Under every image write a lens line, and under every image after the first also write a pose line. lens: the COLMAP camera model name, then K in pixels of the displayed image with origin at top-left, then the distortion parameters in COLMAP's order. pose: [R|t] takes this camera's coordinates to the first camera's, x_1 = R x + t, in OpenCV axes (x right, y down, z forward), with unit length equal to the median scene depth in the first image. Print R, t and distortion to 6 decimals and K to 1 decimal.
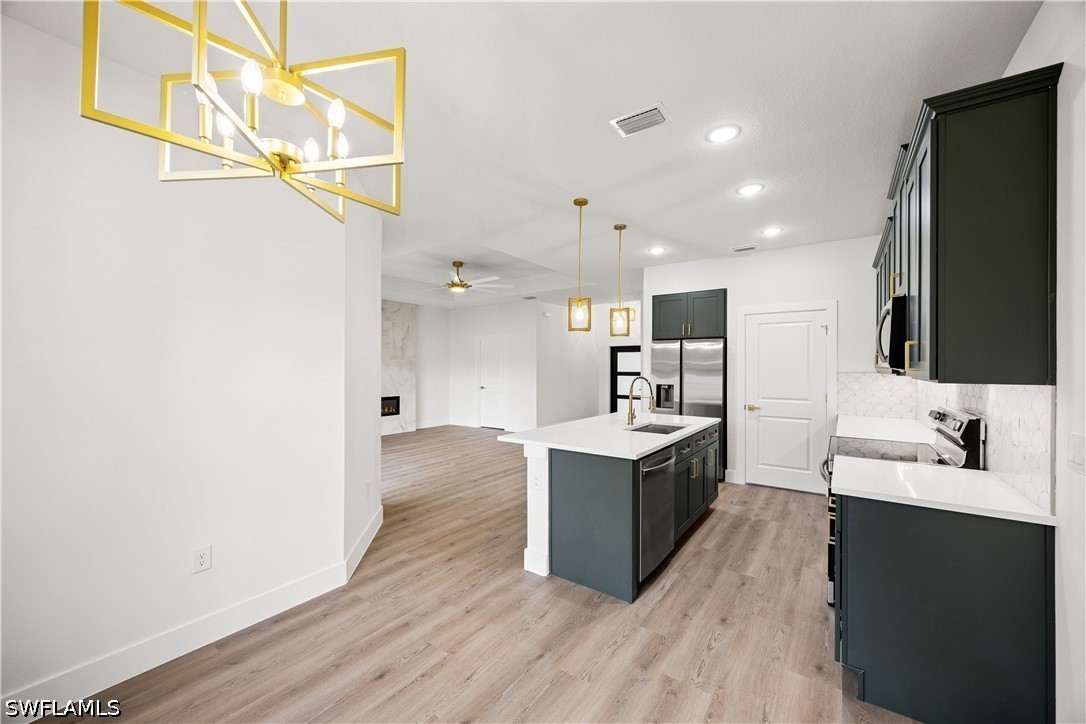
lens RADIAL K [[417.4, 0, 541.4], [0, 417.4, 365.6], [0, 0, 1]] dist [-0.000753, -0.000469]
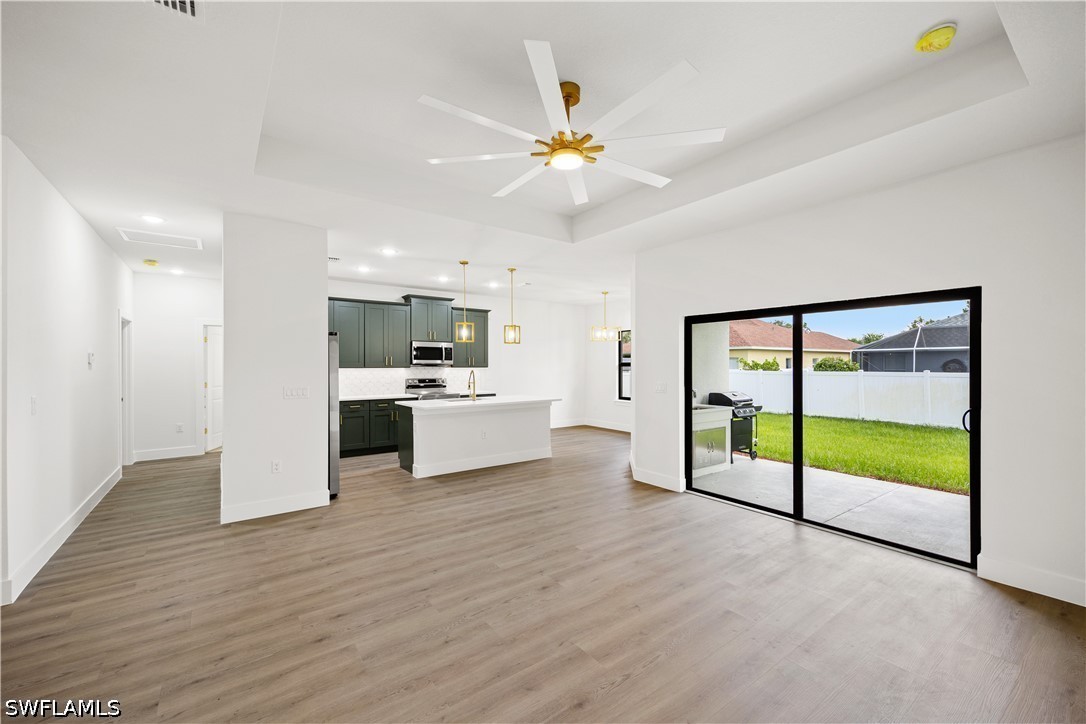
lens RADIAL K [[439.1, 0, 547.6], [0, 439.1, 367.8], [0, 0, 1]] dist [0.008920, 0.000021]
pose [[-0.955871, -0.001181, 0.293784, -0.299480], [0.001574, 0.999957, 0.009142, 0.000918], [-0.293782, 0.009201, -0.955828, 1.378142]]
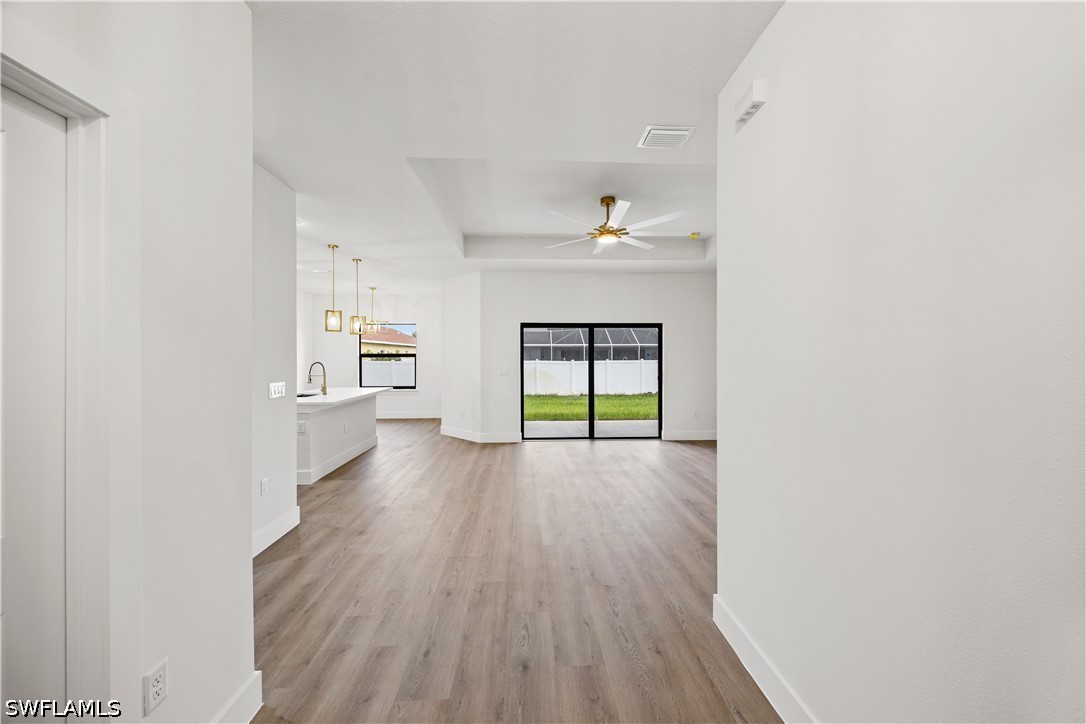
lens RADIAL K [[417.4, 0, 548.2], [0, 417.4, 359.4], [0, 0, 1]] dist [-0.000753, -0.000469]
pose [[-0.772238, 0.007487, -0.635289, 0.292533], [0.001374, 0.999948, 0.010114, 0.002437], [0.635332, 0.006937, -0.772208, 1.444631]]
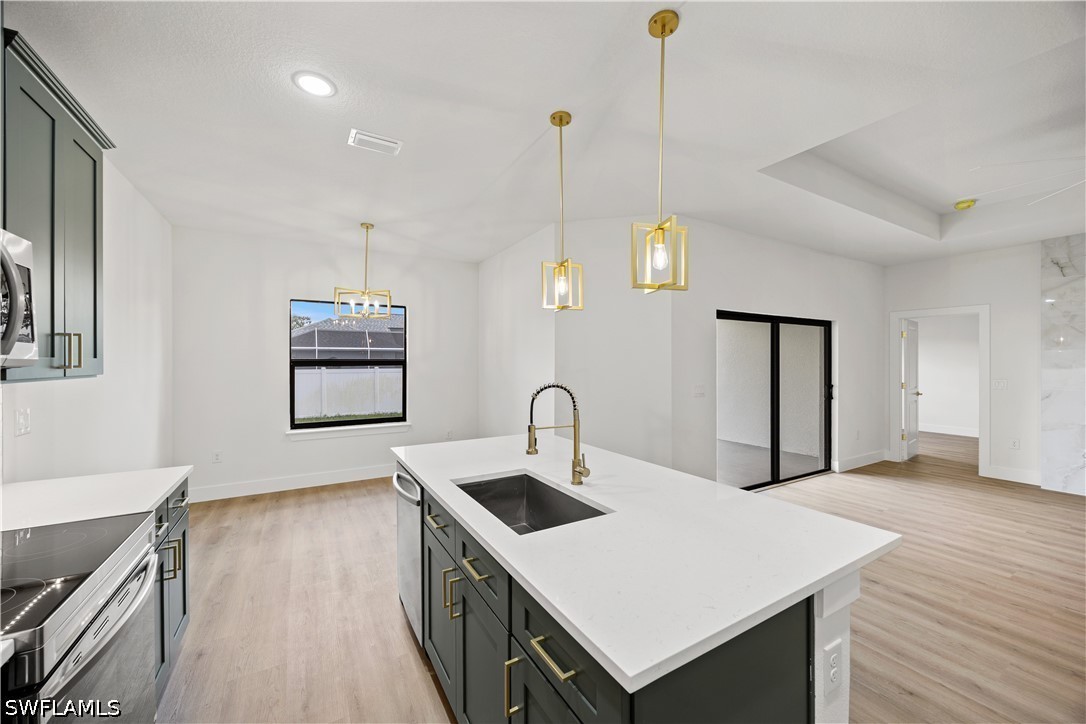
lens RADIAL K [[417.4, 0, 545.2], [0, 417.4, 360.8], [0, 0, 1]] dist [-0.000753, -0.000469]
pose [[-0.392843, 0.000912, -0.919605, 0.368635], [-0.000074, 0.999999, 0.001023, -0.000537], [0.919605, 0.000470, -0.392843, 0.631452]]
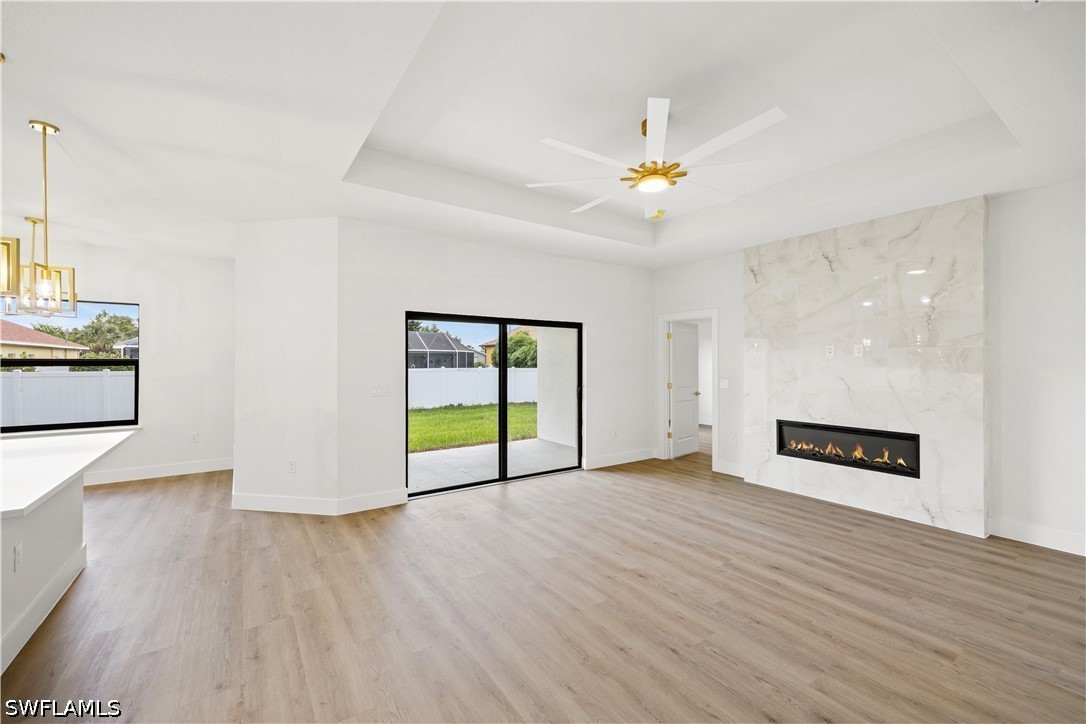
lens RADIAL K [[439.1, 0, 545.7], [0, 439.1, 363.0], [0, 0, 1]] dist [0.008920, 0.000021]
pose [[-0.324109, 0.001509, -0.946019, 0.263221], [-0.001048, 0.999998, 0.001955, 0.001342], [0.946019, 0.001625, -0.324106, 1.036980]]
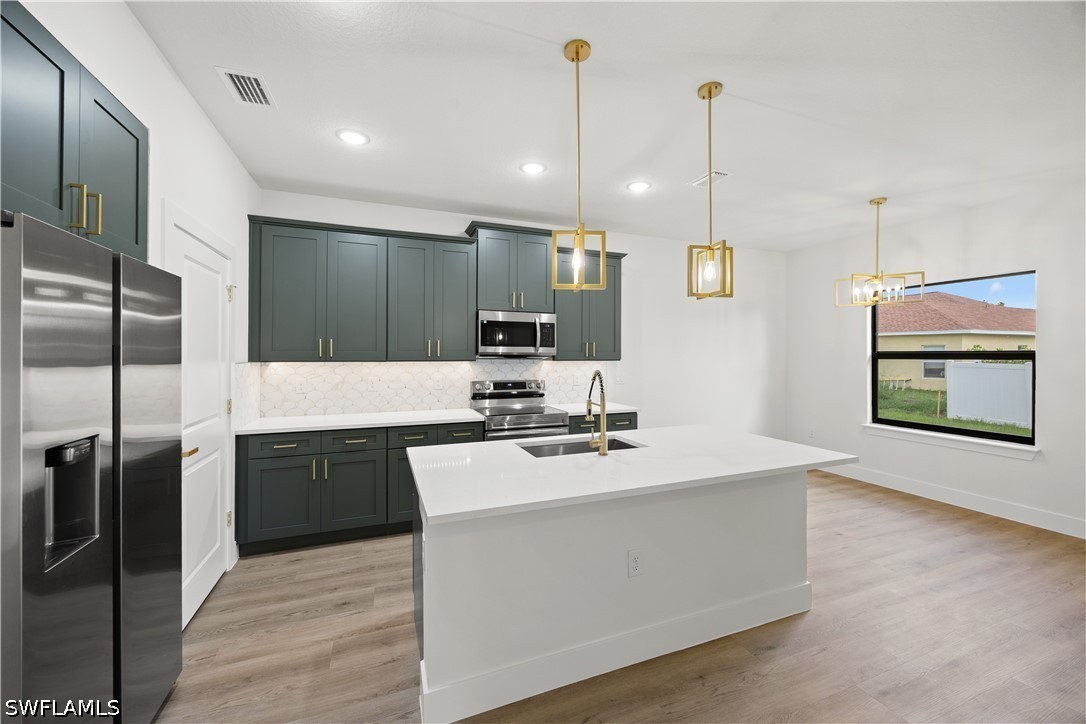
lens RADIAL K [[417.4, 0, 543.1], [0, 417.4, 353.7], [0, 0, 1]] dist [-0.000753, -0.000469]
pose [[-0.846301, 0.000171, 0.532705, -0.013861], [-0.000083, 1.000000, -0.000454, 0.000685], [-0.532705, -0.000428, -0.846301, 0.843683]]
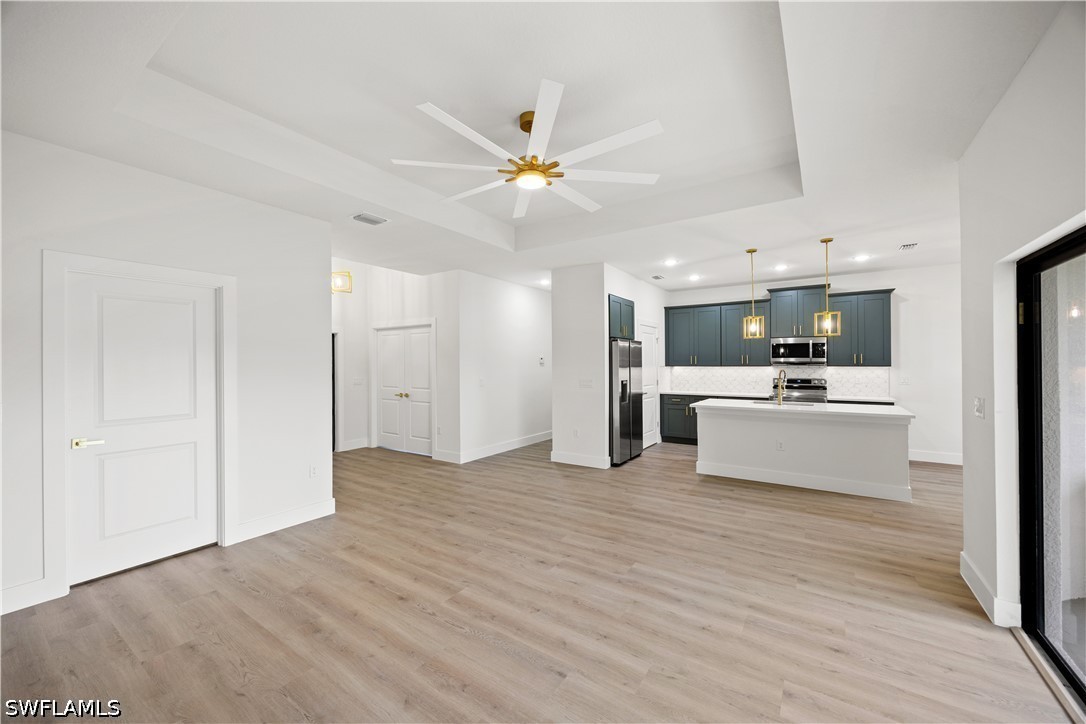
lens RADIAL K [[417.4, 0, 543.1], [0, 417.4, 364.8], [0, 0, 1]] dist [-0.000753, -0.000469]
pose [[-0.034523, -0.001994, 0.999402, -0.616531], [0.005632, 0.999982, 0.002189, 0.001618], [-0.999388, 0.005704, -0.034511, 0.999100]]
